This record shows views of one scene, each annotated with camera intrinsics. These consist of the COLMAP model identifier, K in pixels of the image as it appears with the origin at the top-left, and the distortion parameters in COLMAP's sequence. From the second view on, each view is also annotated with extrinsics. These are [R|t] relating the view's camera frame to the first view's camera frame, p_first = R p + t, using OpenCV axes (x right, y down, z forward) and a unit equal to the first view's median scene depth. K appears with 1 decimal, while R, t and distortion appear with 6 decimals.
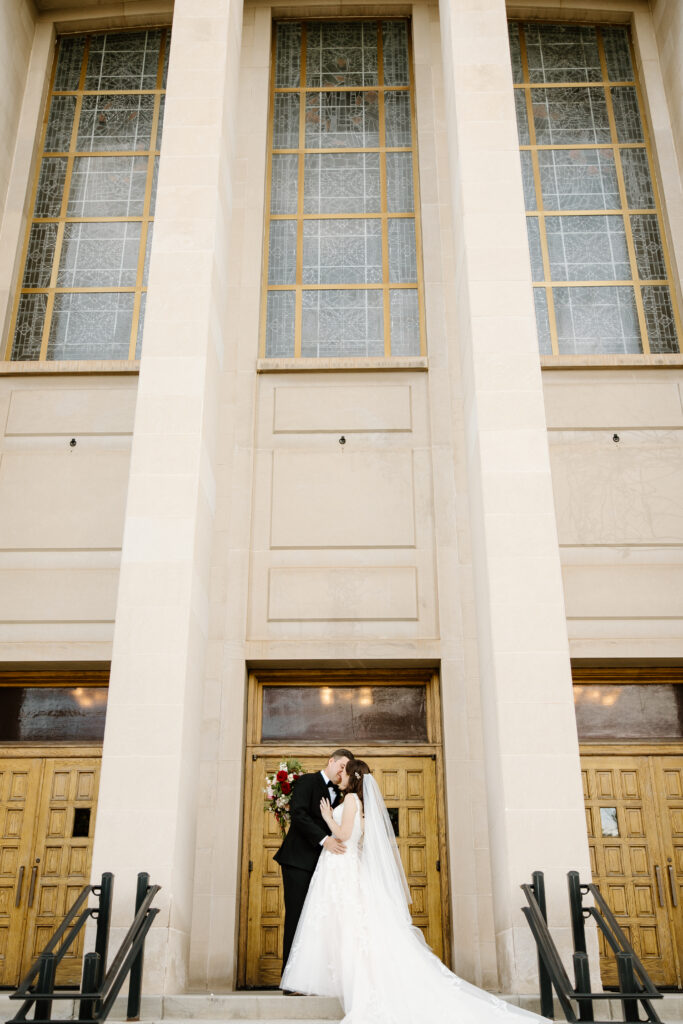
lens RADIAL K [[1047.0, 0, 337.2], [0, 1047.0, 501.6], [0, 0, 1]] dist [0.013942, 0.015833]
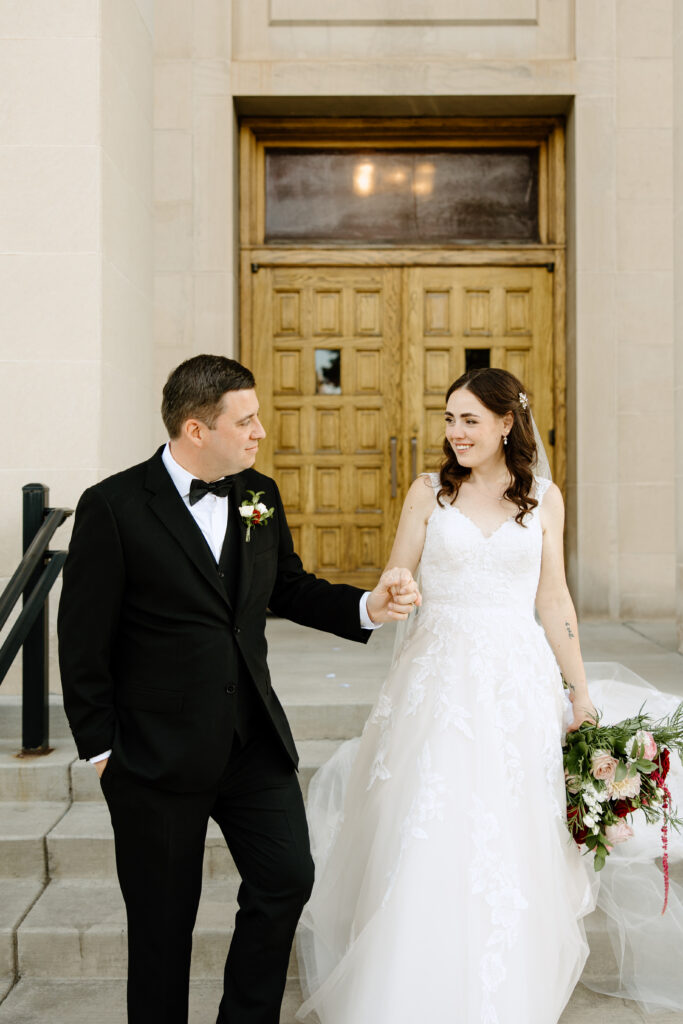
lens RADIAL K [[1047.0, 0, 337.2], [0, 1047.0, 501.6], [0, 0, 1]] dist [0.013942, 0.015833]
pose [[0.999991, 0.000474, -0.004326, -0.028097], [0.001418, 0.904359, 0.426770, 0.106371], [0.004115, -0.426772, 0.904350, 0.389019]]
